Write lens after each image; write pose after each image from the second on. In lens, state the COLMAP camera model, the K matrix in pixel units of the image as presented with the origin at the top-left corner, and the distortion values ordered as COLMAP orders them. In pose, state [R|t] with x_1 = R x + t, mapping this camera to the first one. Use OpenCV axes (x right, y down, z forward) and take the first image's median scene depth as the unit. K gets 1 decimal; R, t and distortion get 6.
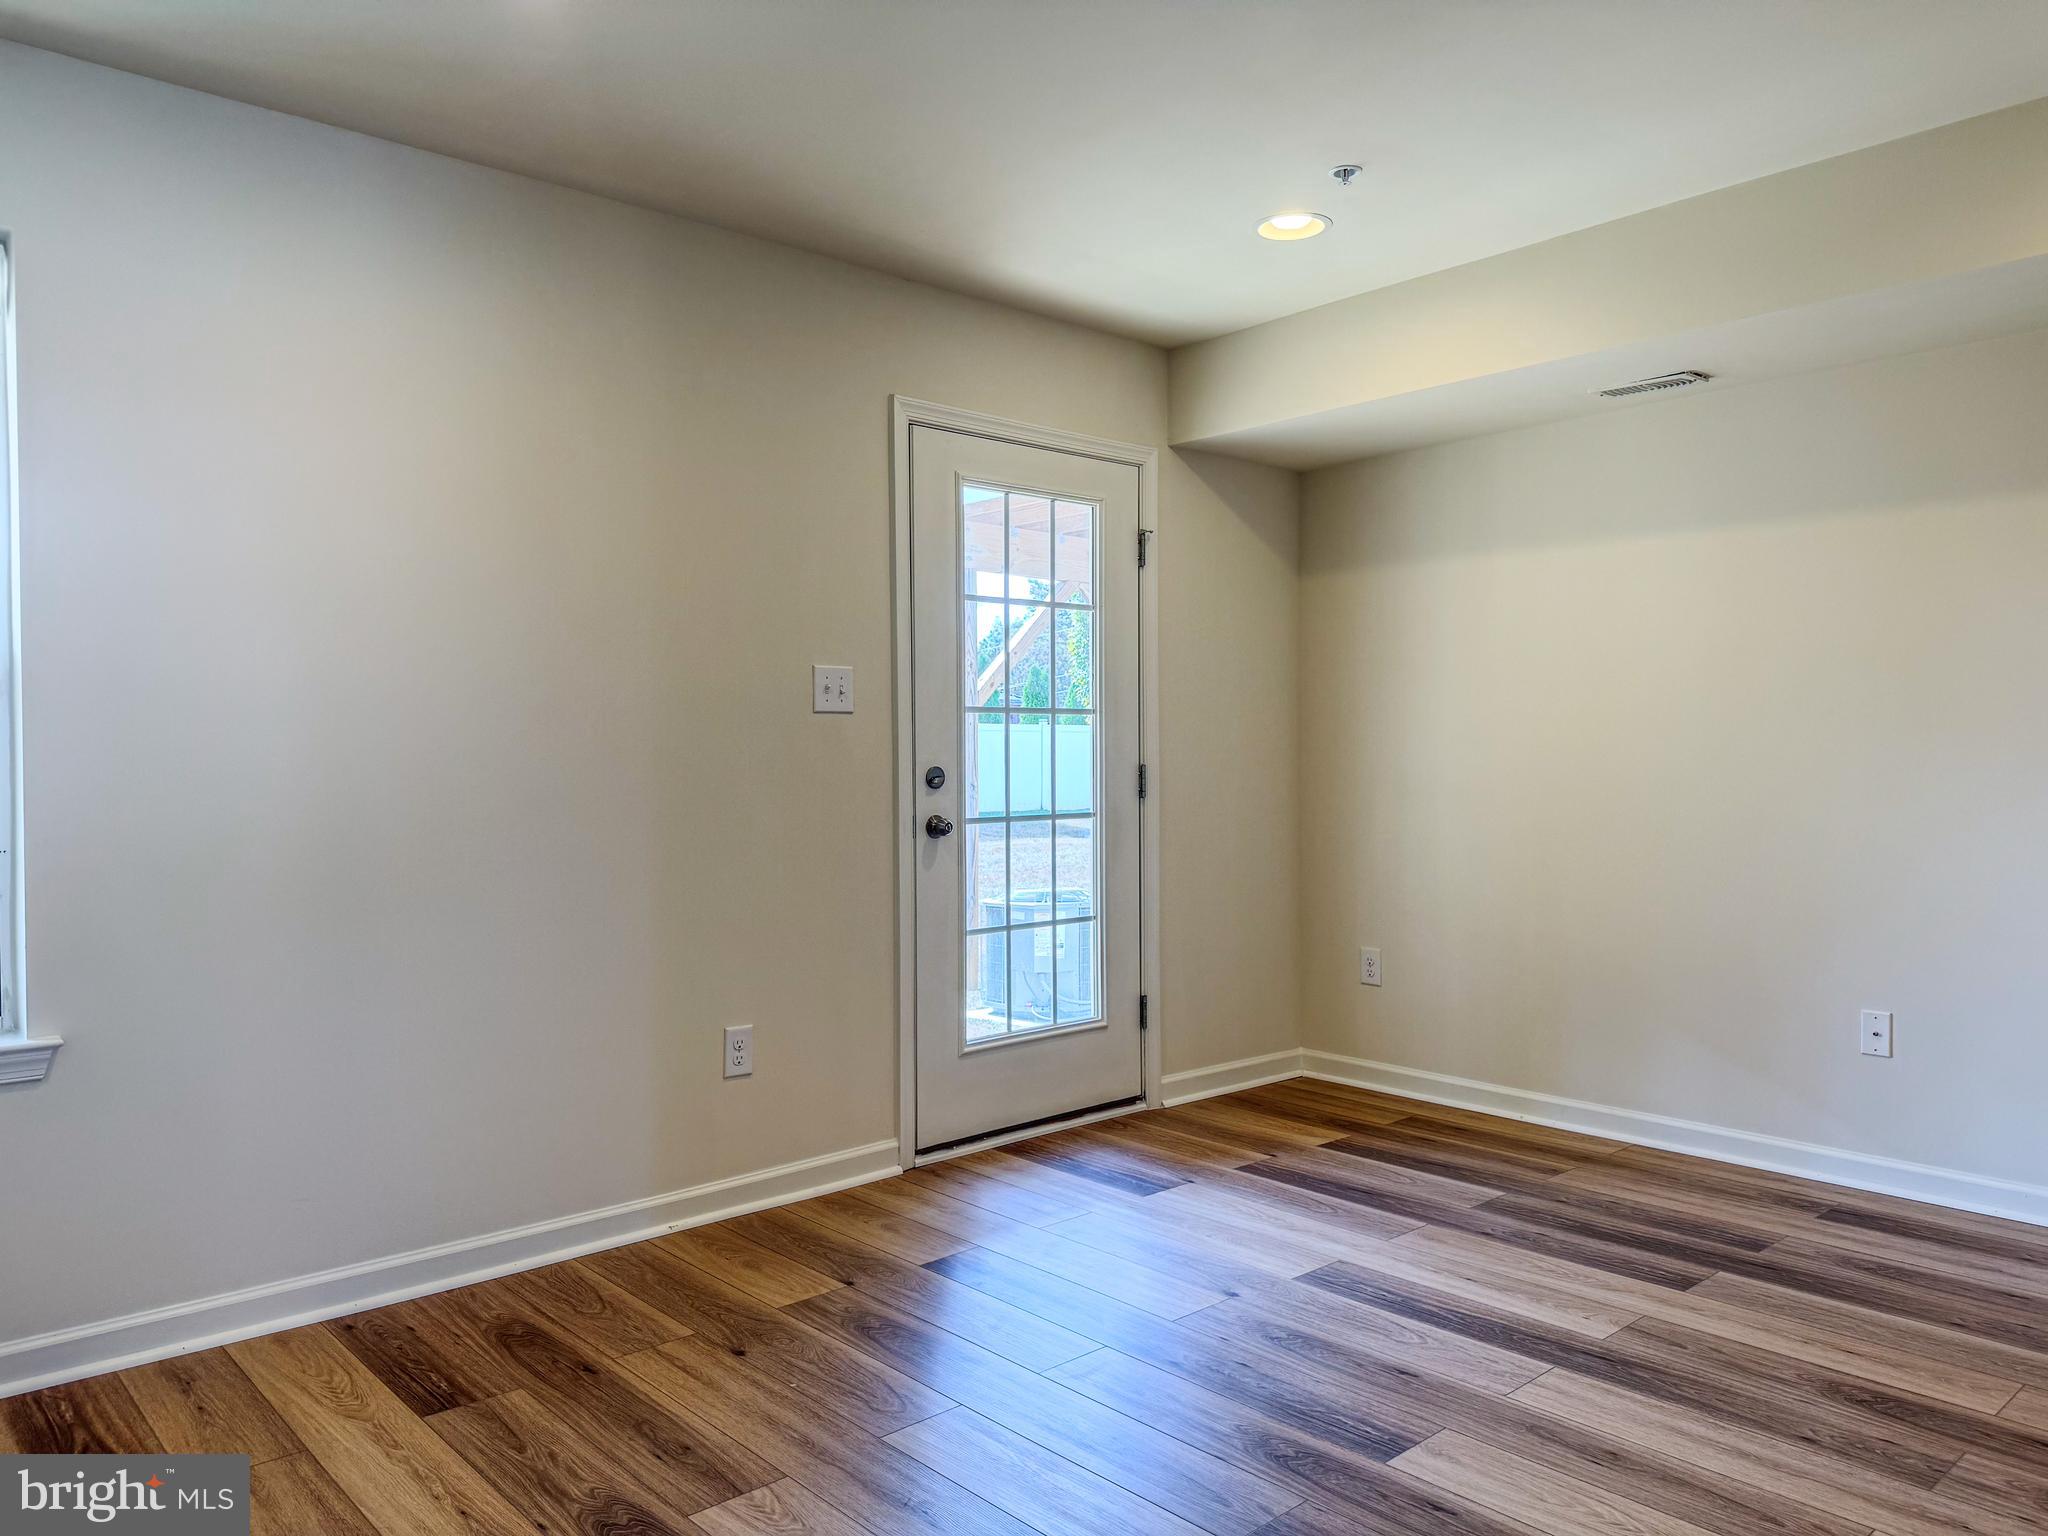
lens RADIAL K [[1439.5, 0, 1024.9], [0, 1439.5, 755.4], [0, 0, 1]] dist [0.097354, -0.122163]
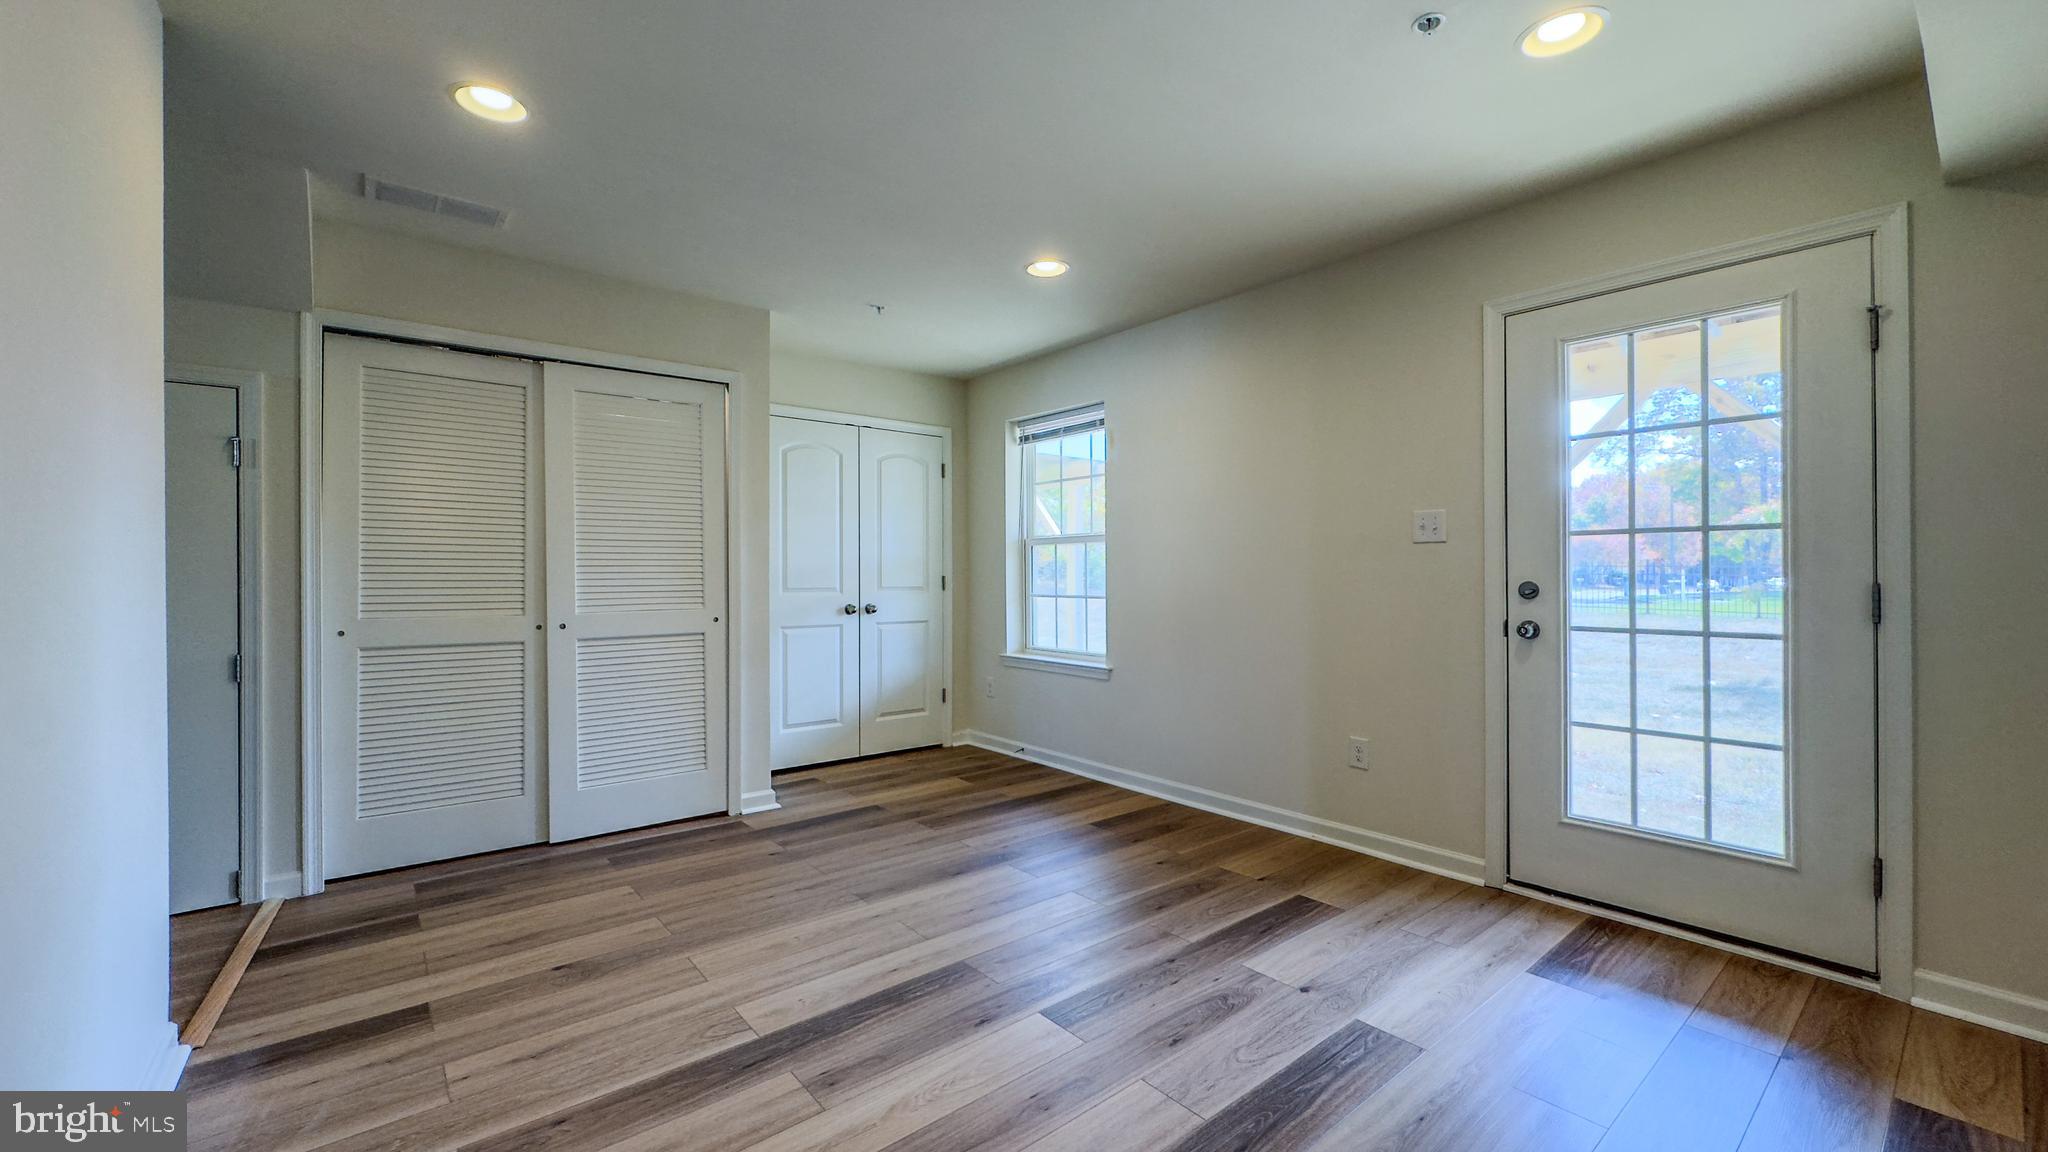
lens RADIAL K [[811.6, 0, 1024.0], [0, 811.6, 576.0], [0, 0, 1]] dist [0.000486, -0.000222]
pose [[-0.041101, 0.007372, -0.999128, 0.848122], [0.000235, 0.999973, 0.007368, -0.003377], [0.999155, 0.000069, -0.041102, 0.762884]]
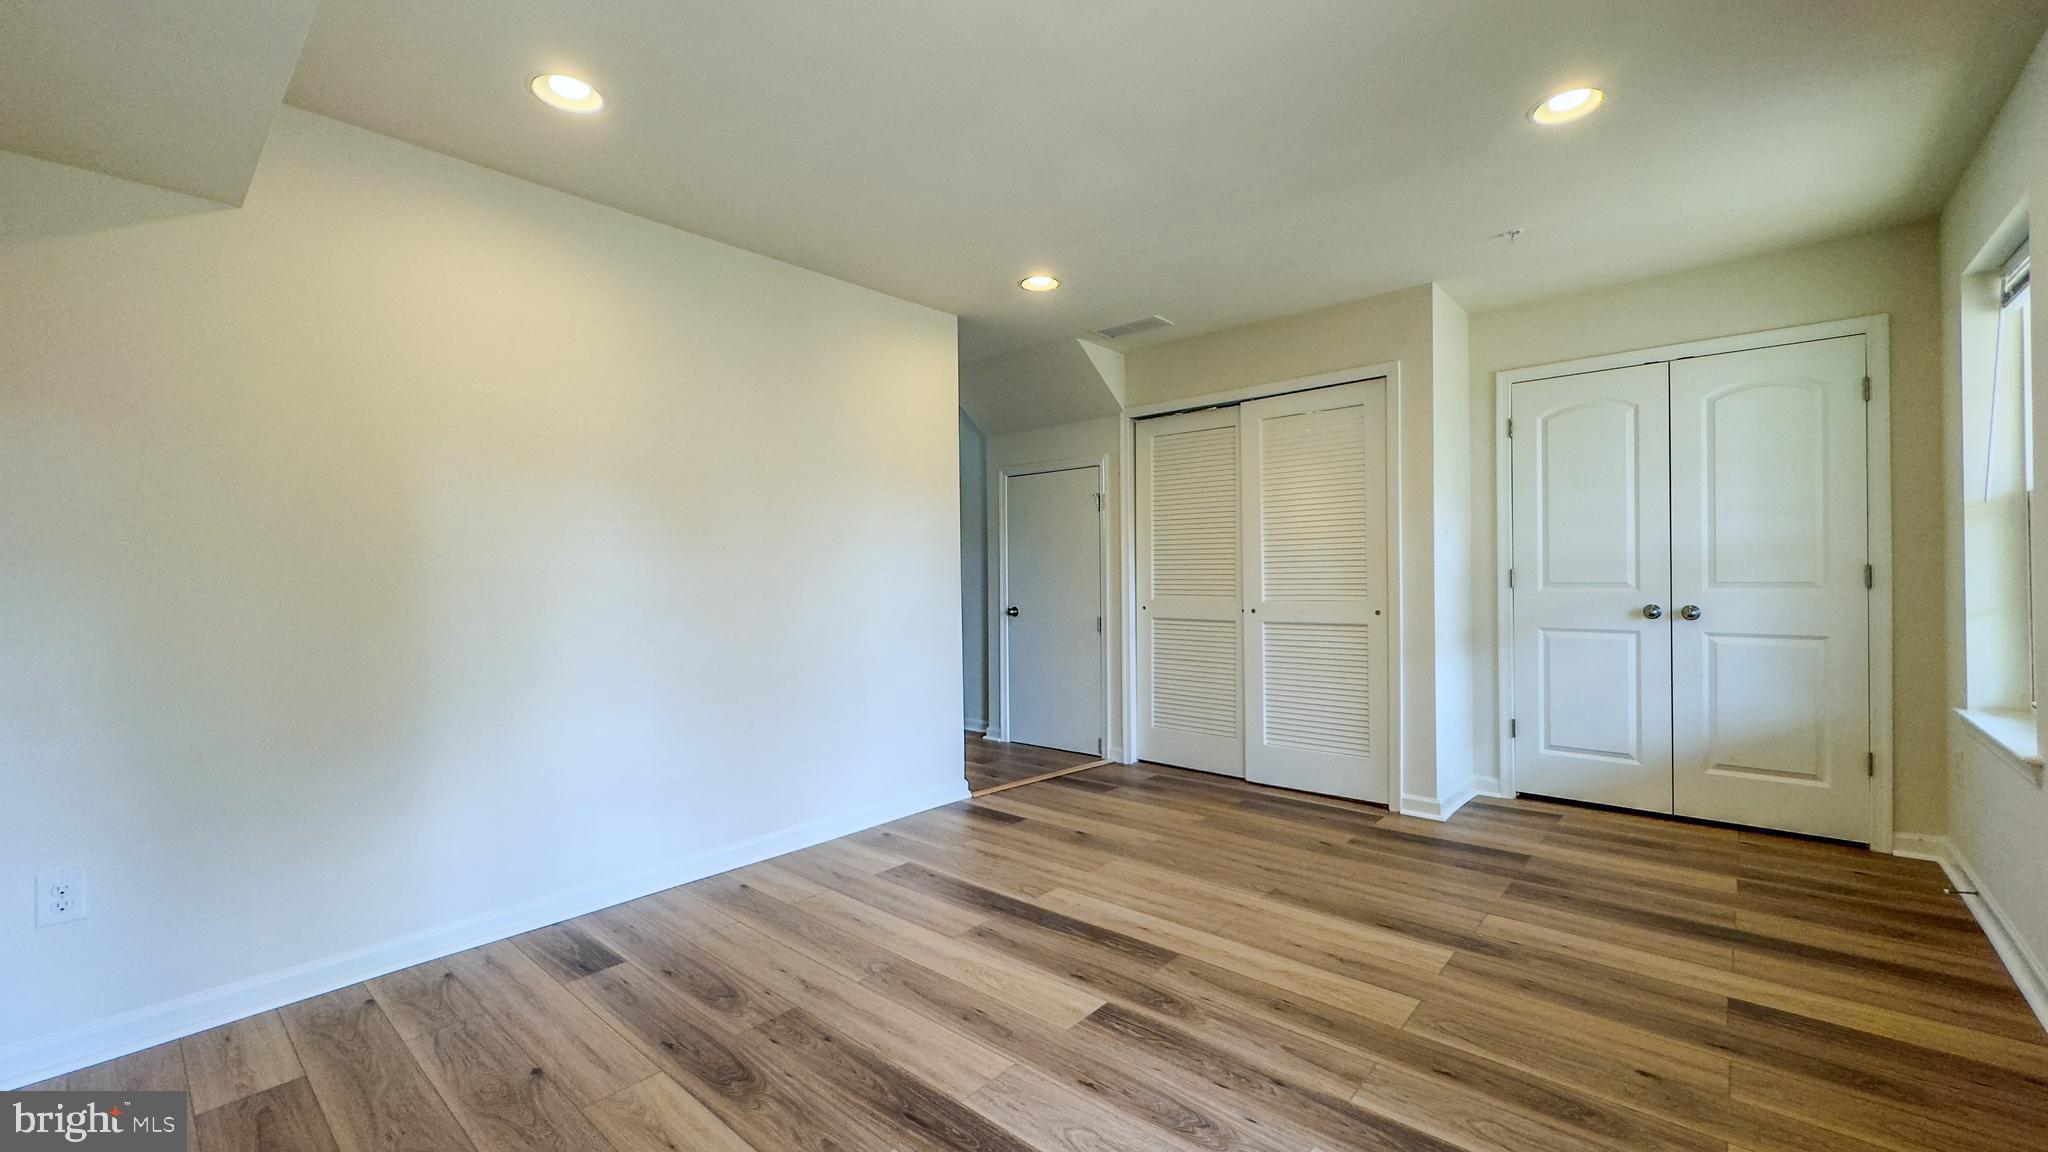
lens RADIAL K [[811.6, 0, 1024.0], [0, 811.6, 576.0], [0, 0, 1]] dist [0.000486, -0.000222]
pose [[-0.992405, 0.018139, -0.121670, 0.329473], [0.017451, 0.999825, 0.006713, -0.002406], [0.121771, 0.004539, -0.992548, 1.412817]]
